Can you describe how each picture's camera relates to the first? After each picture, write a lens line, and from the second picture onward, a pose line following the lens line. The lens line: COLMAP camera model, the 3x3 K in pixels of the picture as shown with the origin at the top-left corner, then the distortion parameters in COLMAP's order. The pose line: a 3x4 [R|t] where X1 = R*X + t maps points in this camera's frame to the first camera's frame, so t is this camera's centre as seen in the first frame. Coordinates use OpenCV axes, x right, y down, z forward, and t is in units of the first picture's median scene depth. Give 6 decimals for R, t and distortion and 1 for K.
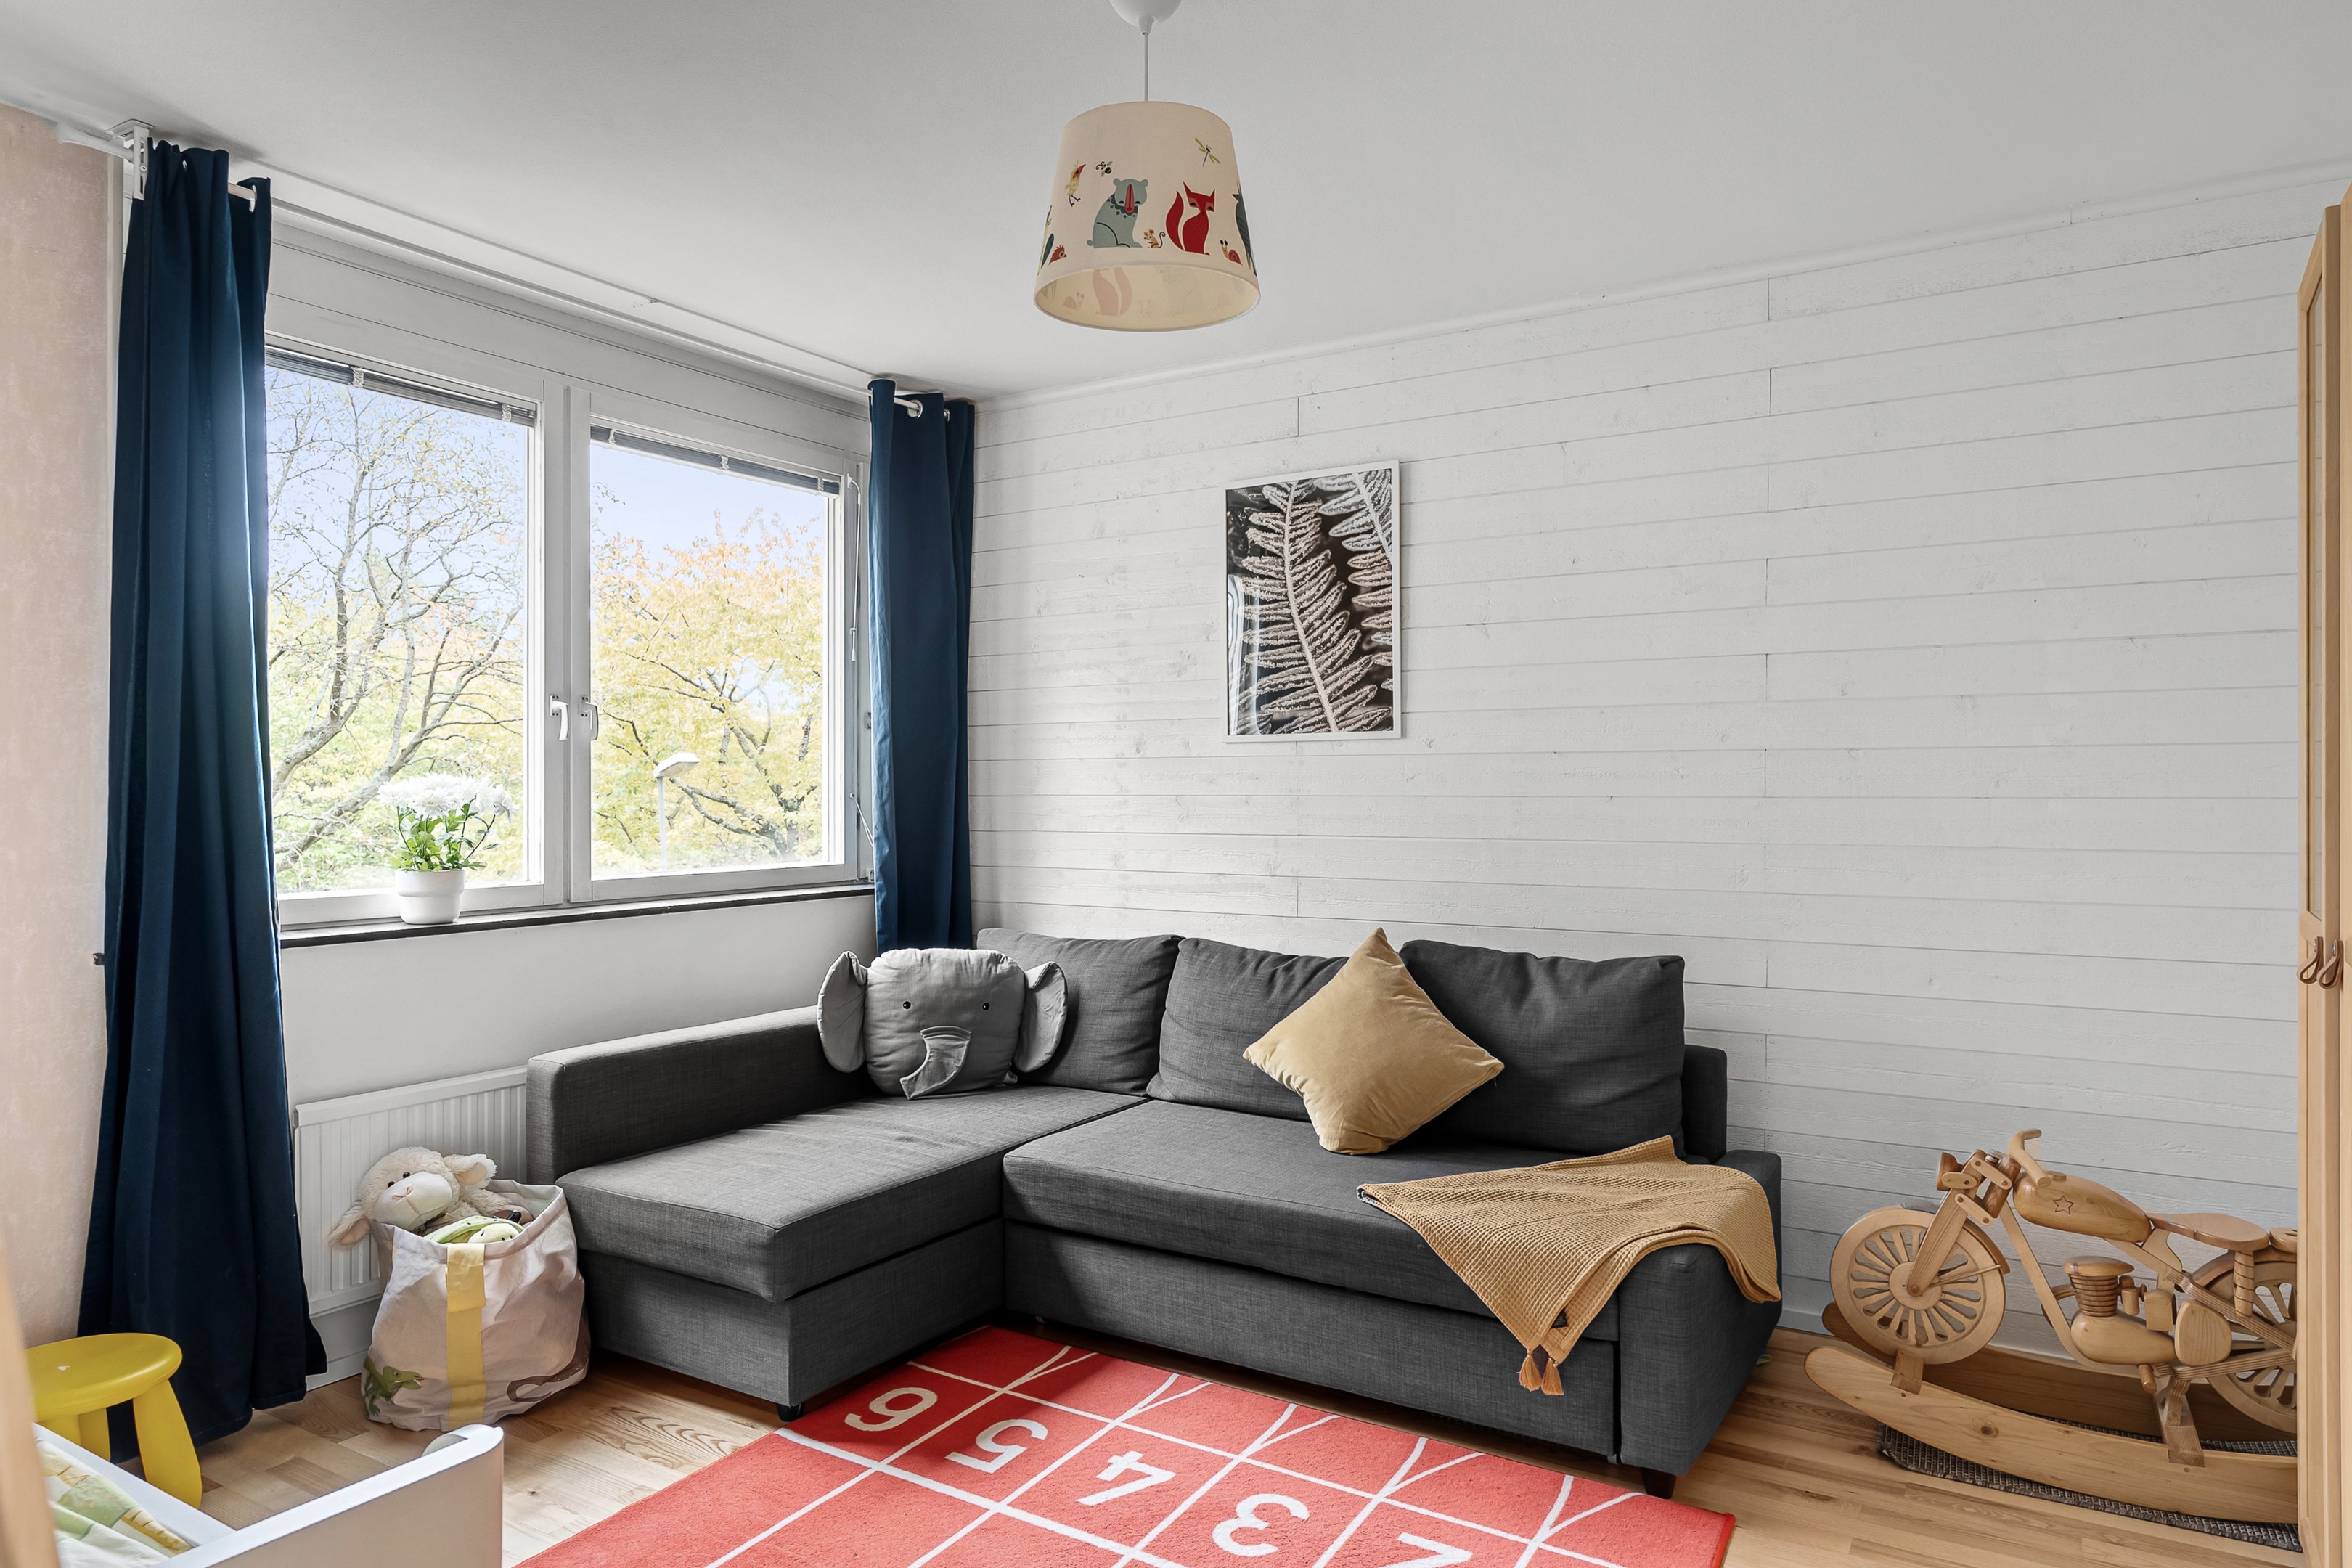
lens RADIAL K [[1374.3, 0, 1179.2], [0, 1374.3, 784.4], [0, 0, 1]] dist [0.000939, 0.000591]
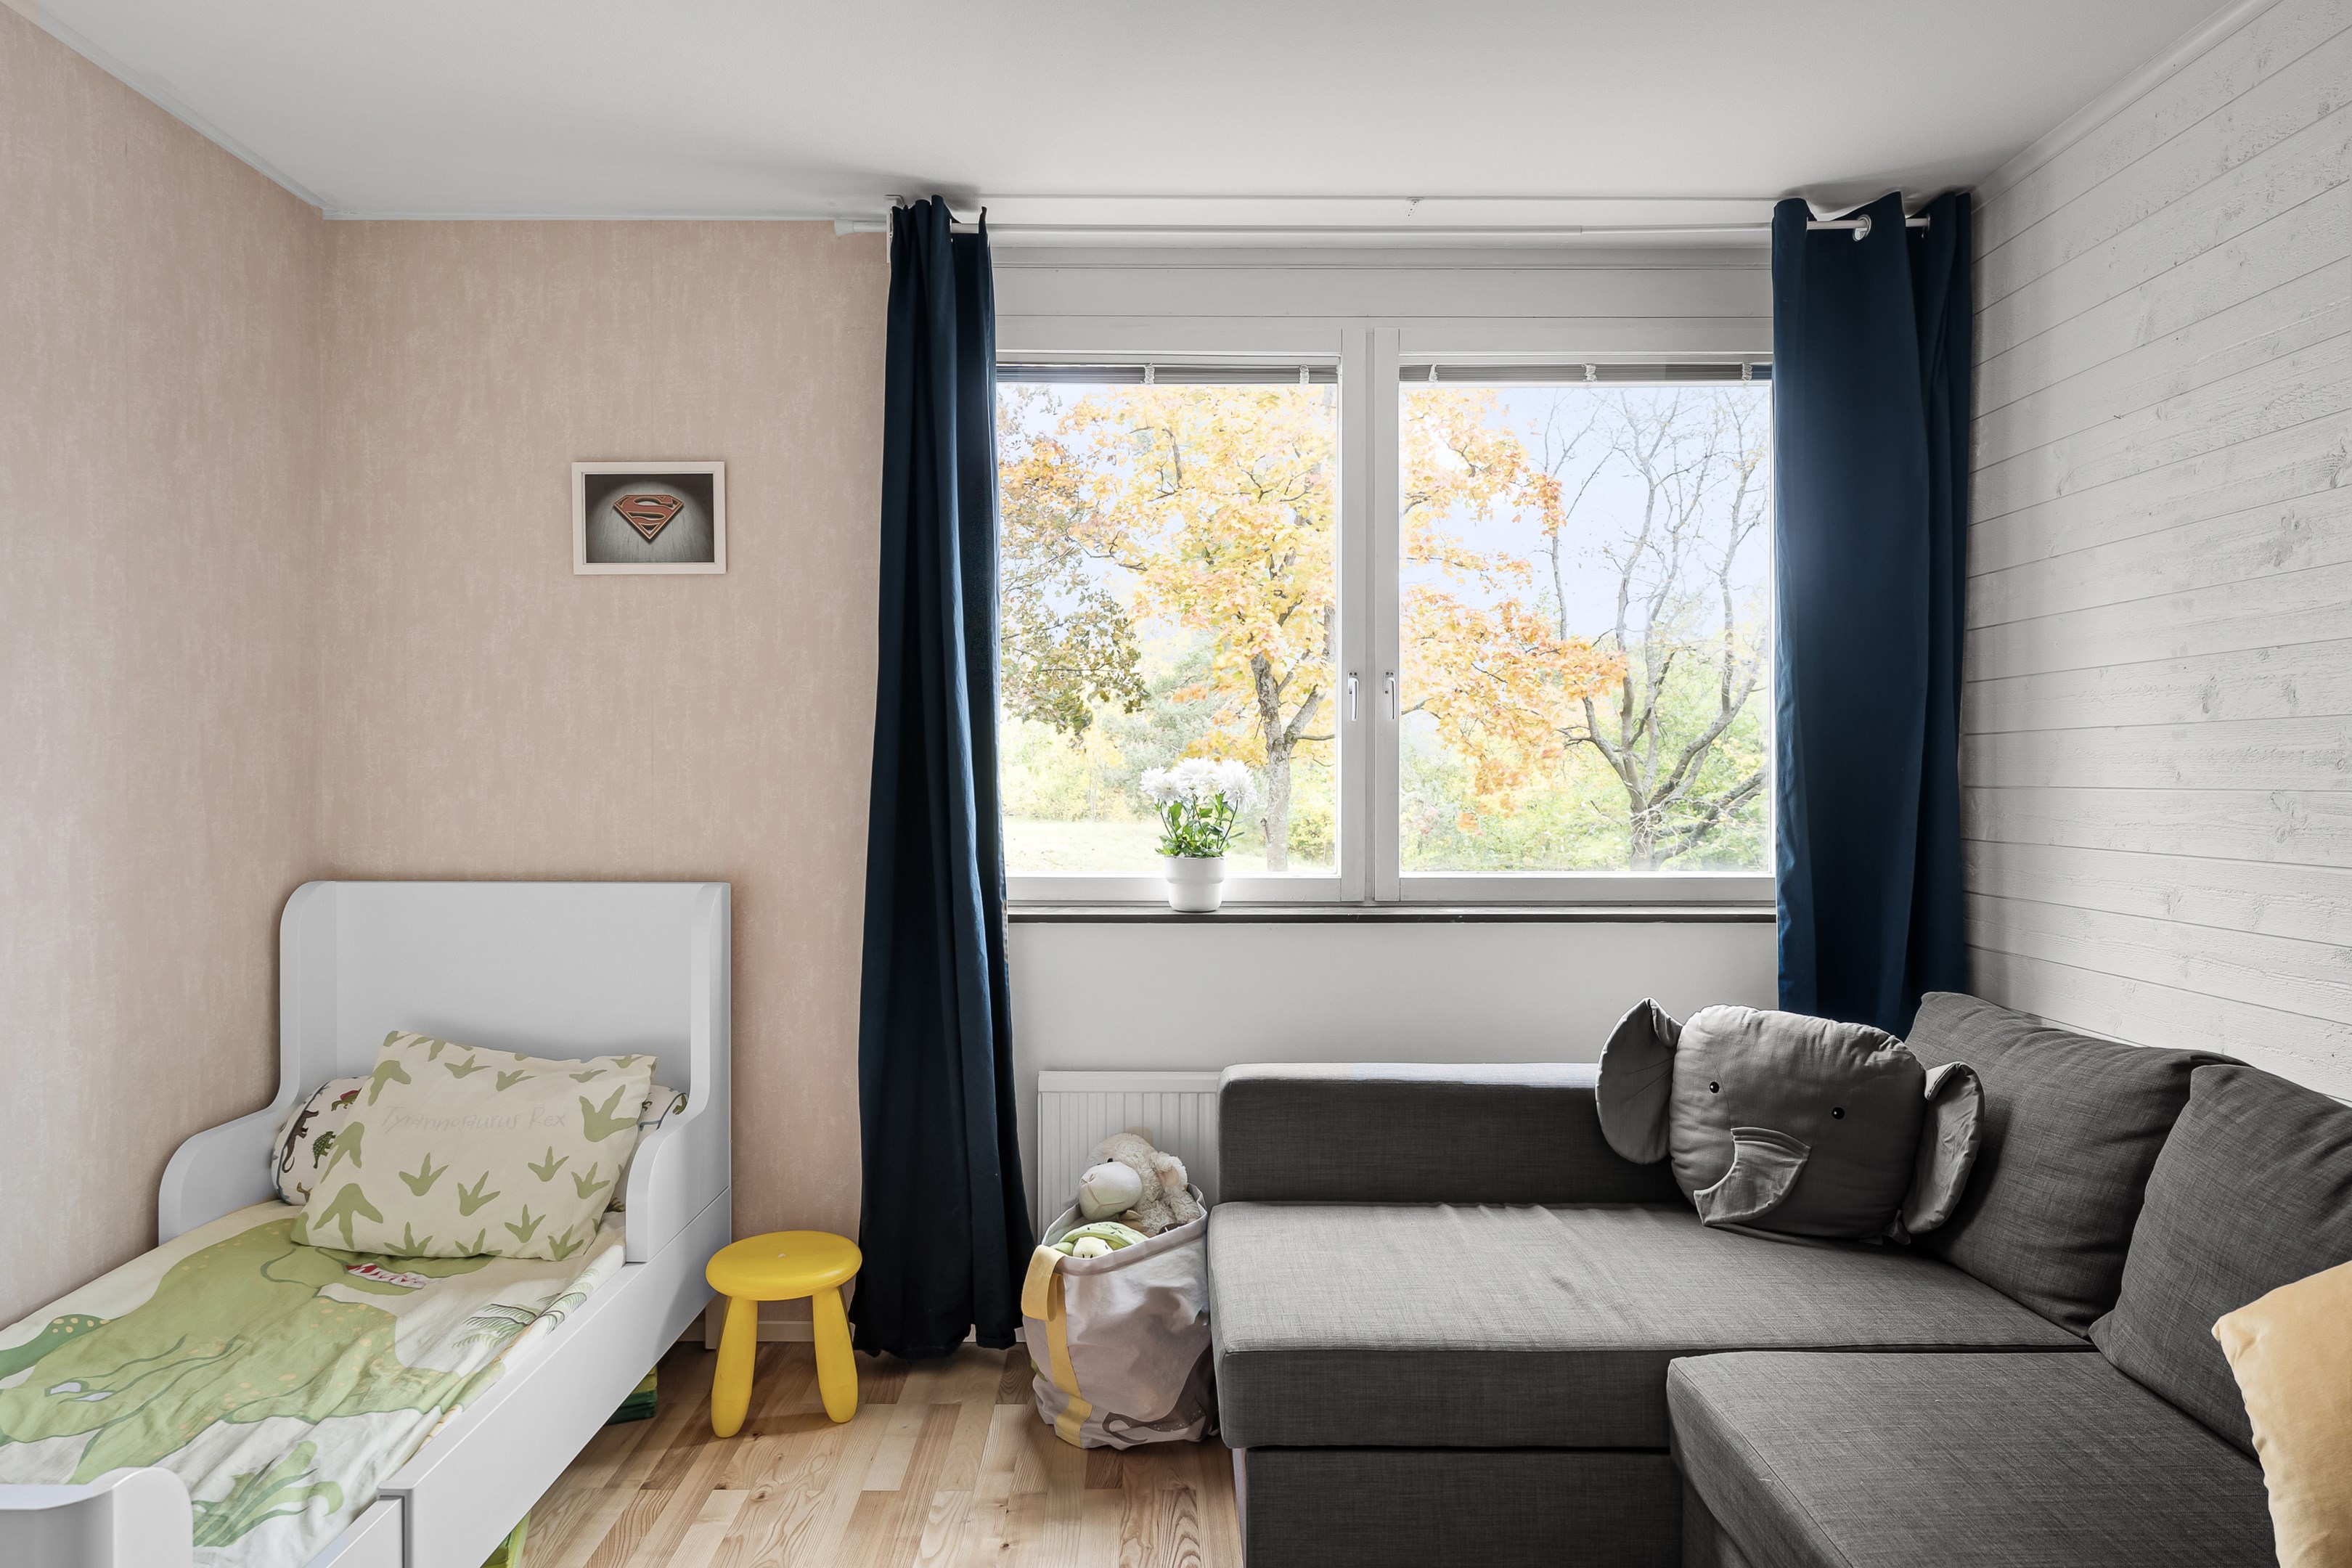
lens RADIAL K [[1351.1, 0, 1178.7], [0, 1351.1, 773.3], [0, 0, 1]] dist [-0.002721, 0.003904]
pose [[0.546245, 0.001624, -0.837624, 0.225708], [0.000012, 0.999998, 0.001947, 0.000561], [0.837626, -0.001073, 0.546244, 0.400372]]
